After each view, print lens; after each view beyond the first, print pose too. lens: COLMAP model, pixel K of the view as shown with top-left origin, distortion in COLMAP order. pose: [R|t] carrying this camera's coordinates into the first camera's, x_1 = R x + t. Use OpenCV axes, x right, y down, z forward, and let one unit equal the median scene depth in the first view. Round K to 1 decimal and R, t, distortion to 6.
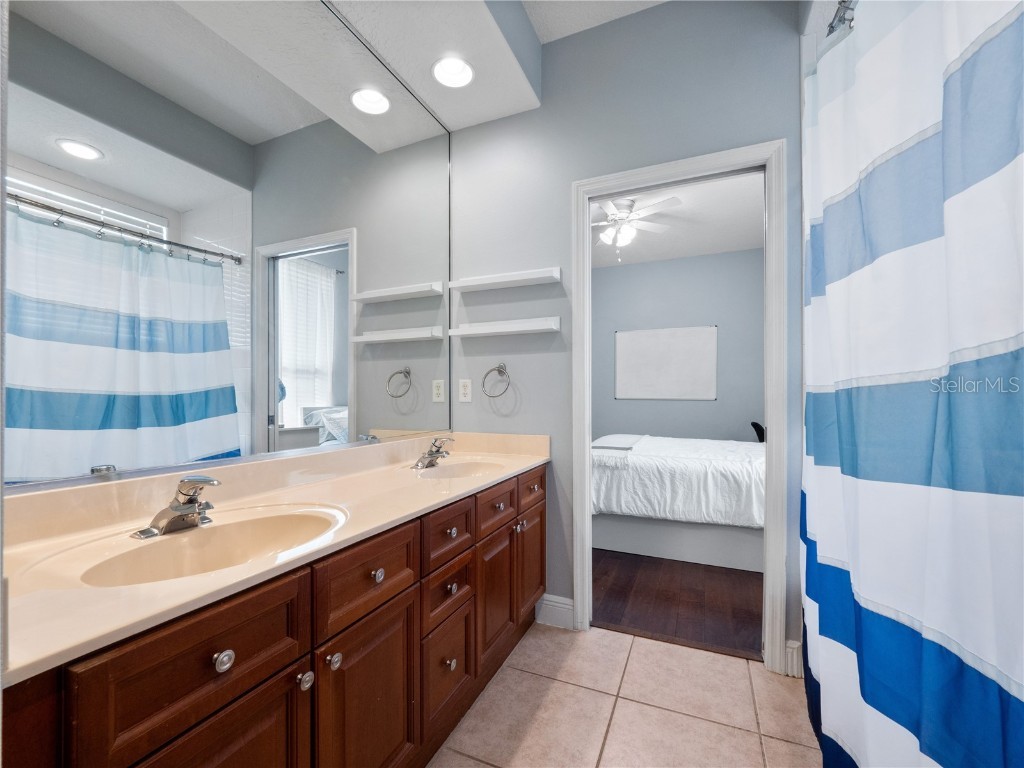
lens RADIAL K [[434.0, 0, 511.2], [0, 434.0, 394.1], [0, 0, 1]] dist [0.010158, -0.015268]
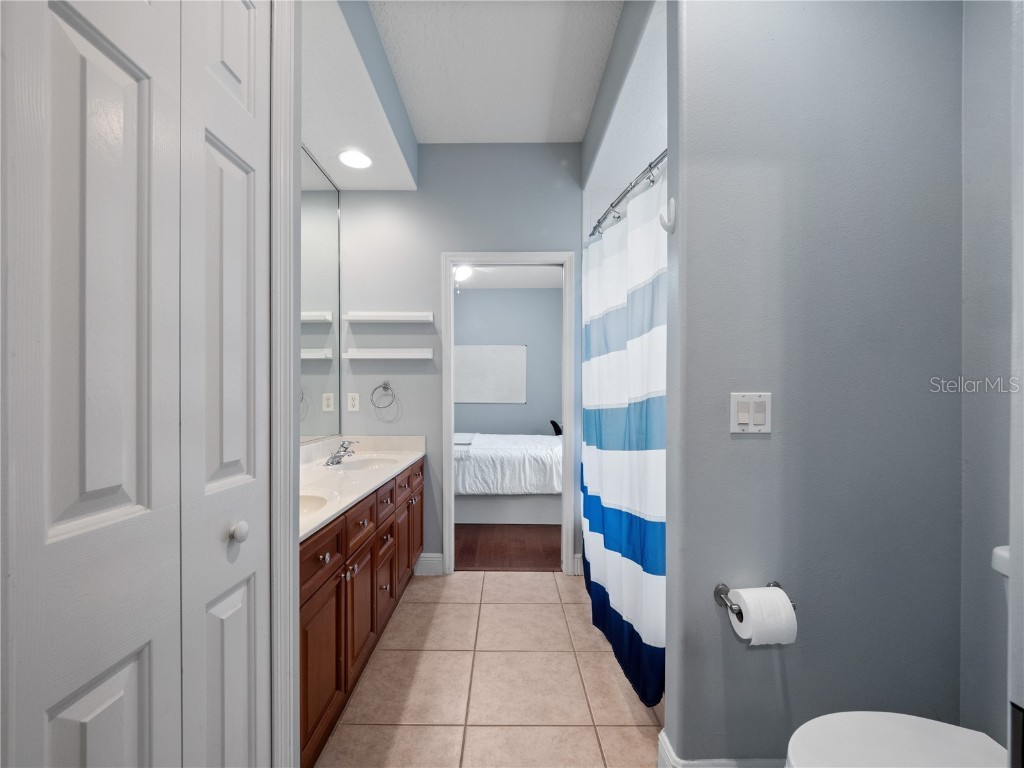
lens RADIAL K [[432.7, 0, 504.4], [0, 432.7, 386.6], [0, 0, 1]] dist [0.010350, -0.010681]
pose [[0.917869, 0.009114, 0.396778, -0.216491], [-0.002915, 0.999864, -0.016224, -0.036718], [-0.396872, 0.013735, 0.917771, -0.335343]]
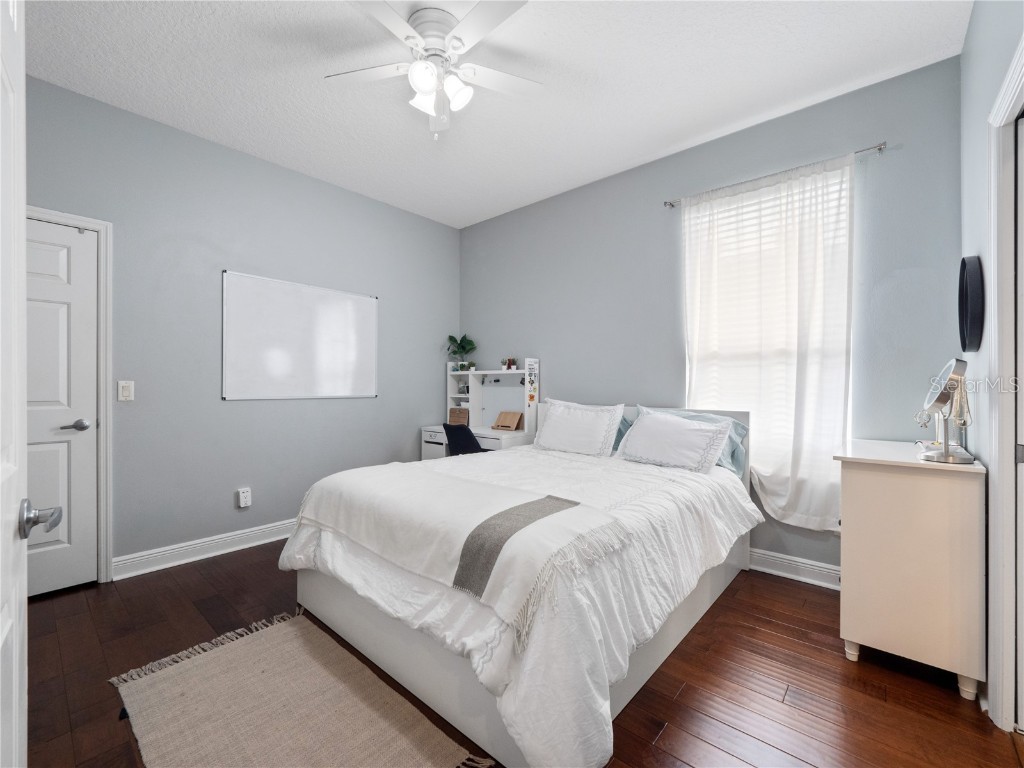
lens RADIAL K [[432.7, 0, 504.4], [0, 432.7, 386.6], [0, 0, 1]] dist [0.010350, -0.010681]
pose [[0.306492, -0.005516, 0.951857, -0.406589], [-0.010892, 0.999897, 0.009301, -0.033997], [-0.951811, -0.013218, 0.306400, 1.367793]]
